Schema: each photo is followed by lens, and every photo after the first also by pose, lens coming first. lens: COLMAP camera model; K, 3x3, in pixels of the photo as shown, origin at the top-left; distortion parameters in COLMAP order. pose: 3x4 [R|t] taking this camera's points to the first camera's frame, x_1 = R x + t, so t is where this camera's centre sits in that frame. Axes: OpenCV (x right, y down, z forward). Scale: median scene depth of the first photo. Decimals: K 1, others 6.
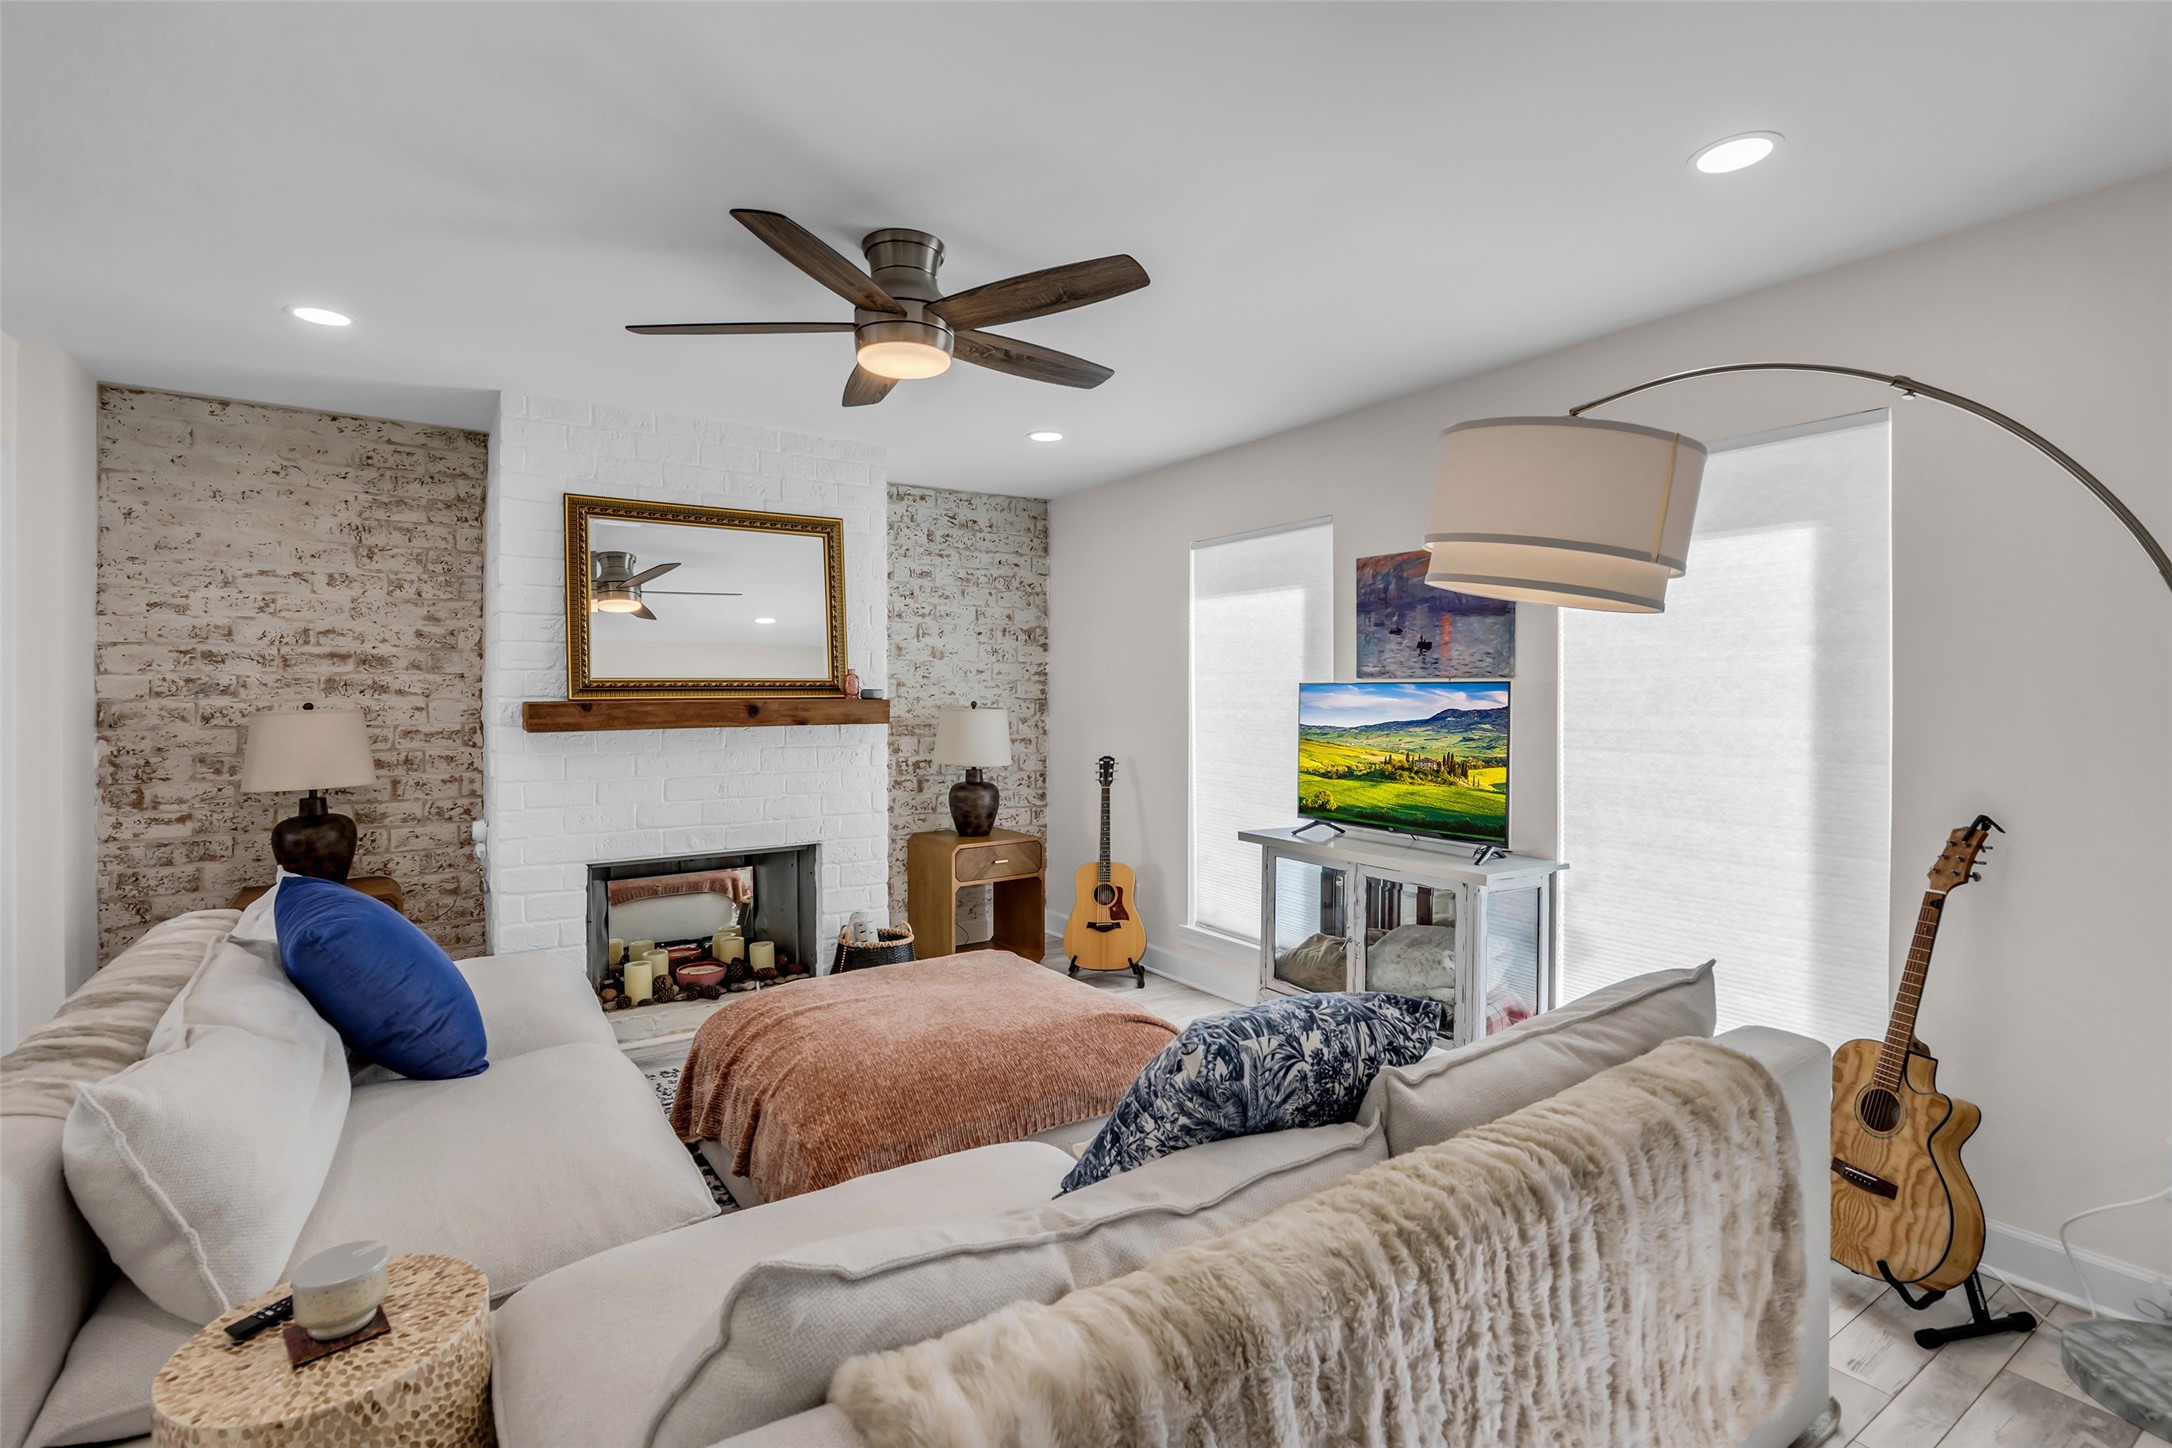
lens RADIAL K [[1015.7, 0, 1055.6], [0, 1015.7, 717.1], [0, 0, 1]] dist [-0.018775, 0.003990]
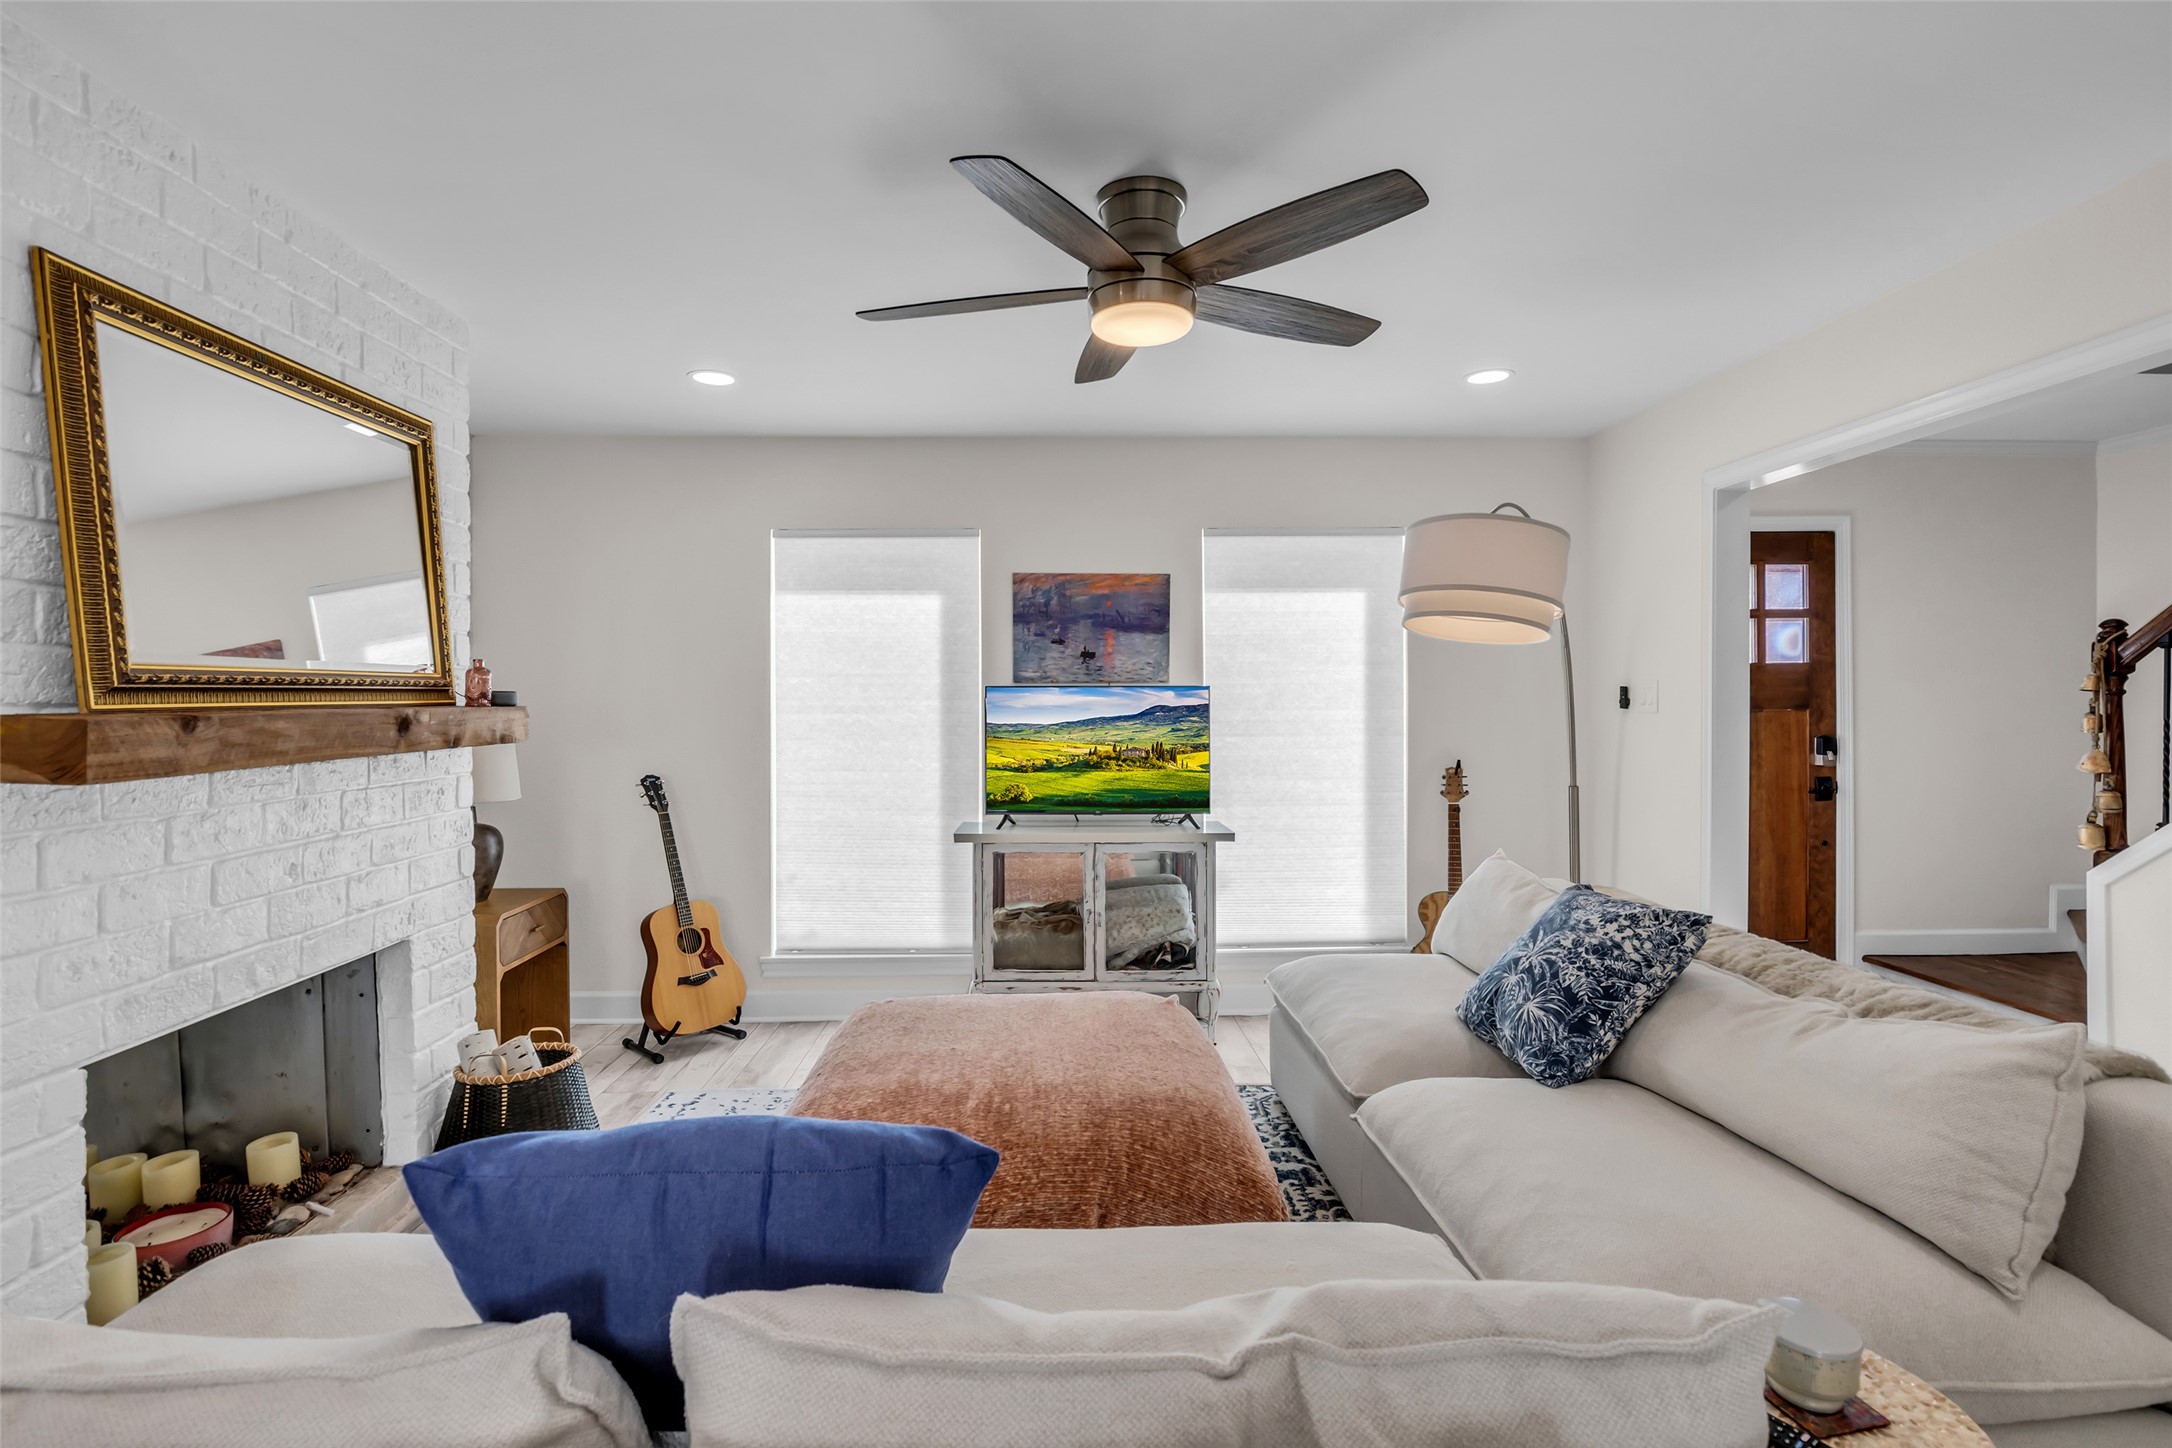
lens RADIAL K [[1015.7, 0, 1083.8], [0, 1015.7, 711.2], [0, 0, 1]] dist [-0.018775, 0.003990]
pose [[0.512243, -0.013466, 0.858735, -0.634071], [0.024885, 0.999690, 0.000832, -0.005622], [-0.858480, 0.020943, 0.512419, 0.386763]]
